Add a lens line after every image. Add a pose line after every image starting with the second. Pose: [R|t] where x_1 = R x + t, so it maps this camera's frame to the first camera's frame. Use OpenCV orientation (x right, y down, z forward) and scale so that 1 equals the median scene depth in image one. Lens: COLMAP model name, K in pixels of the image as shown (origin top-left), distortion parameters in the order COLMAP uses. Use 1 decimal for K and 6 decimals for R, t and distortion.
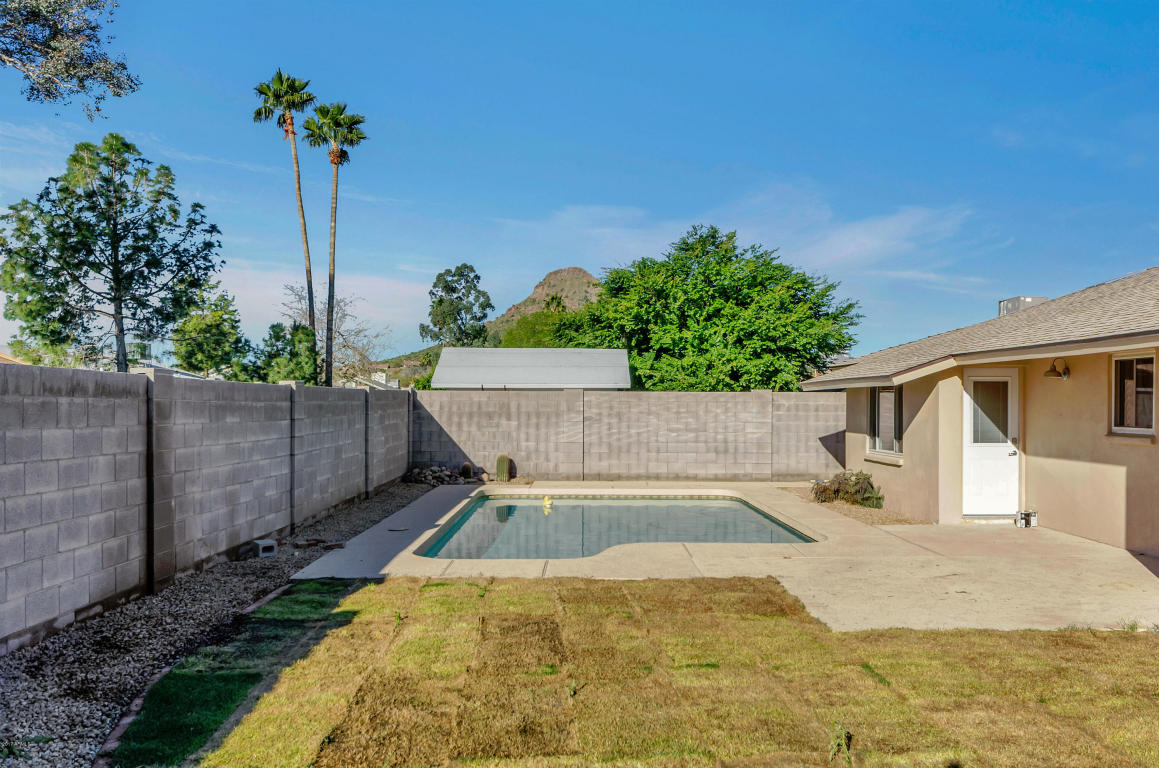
lens RADIAL K [[971.6, 0, 595.0], [0, 971.6, 402.7], [0, 0, 1]] dist [-0.006098, -0.005587]
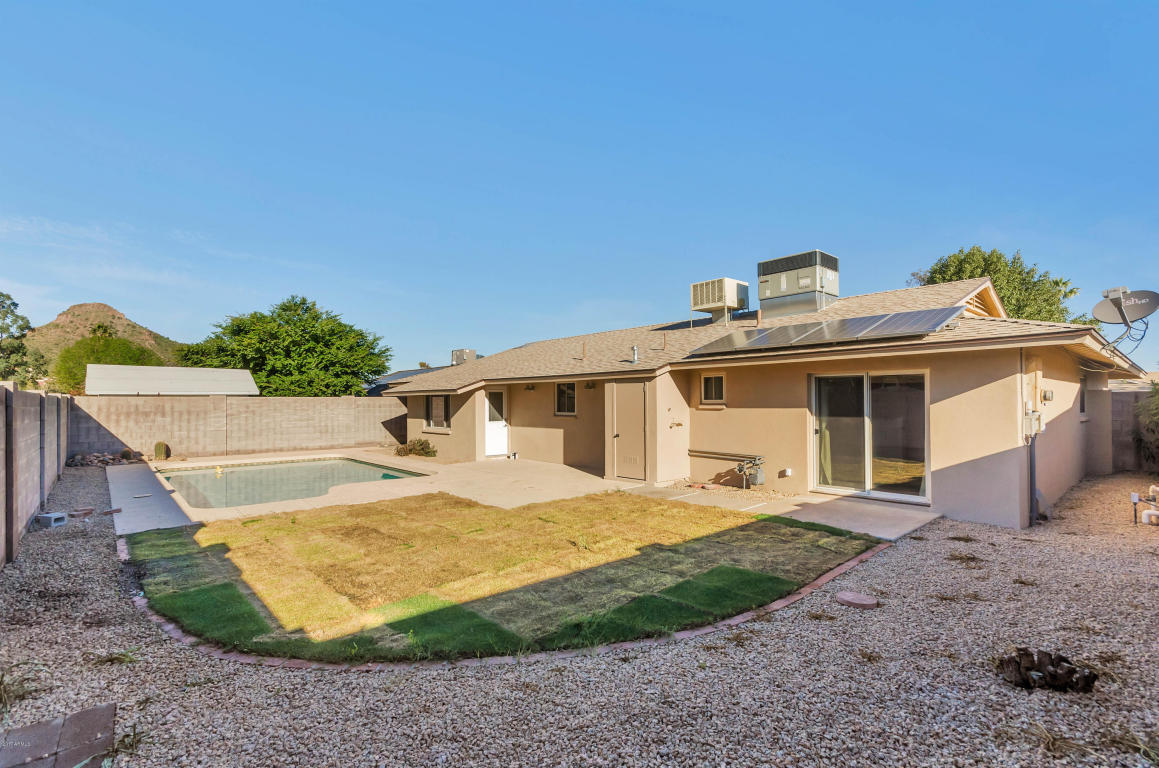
lens RADIAL K [[531.8, 0, 589.1], [0, 531.8, 388.1], [0, 0, 1]] dist [0.002429, 0.000574]
pose [[0.750617, 0.008627, 0.660682, -0.137591], [0.008070, 0.999720, -0.022223, -0.002296], [-0.660689, 0.022013, 0.750337, -0.006704]]
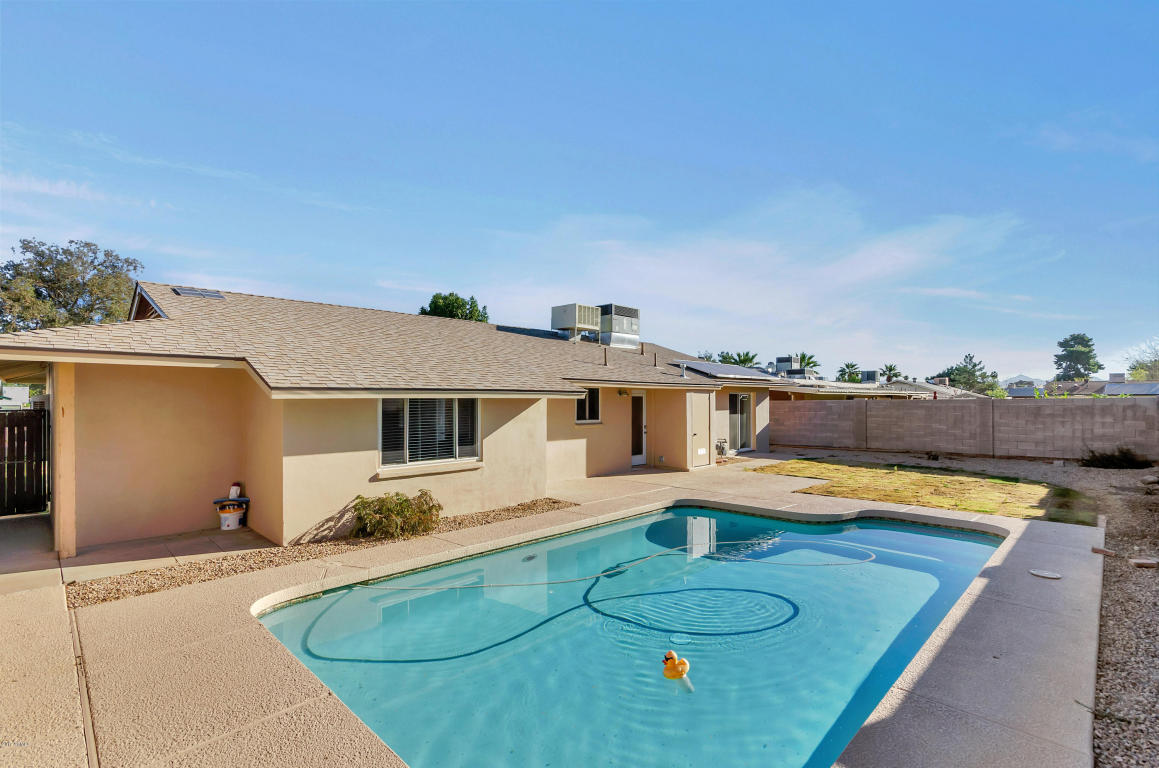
lens RADIAL K [[531.8, 0, 589.1], [0, 531.8, 388.1], [0, 0, 1]] dist [0.002429, 0.000574]
pose [[-0.693728, 0.012274, 0.720133, -0.158019], [-0.002479, 0.999808, -0.019429, -0.012013], [-0.720233, -0.015264, -0.693564, 0.957624]]
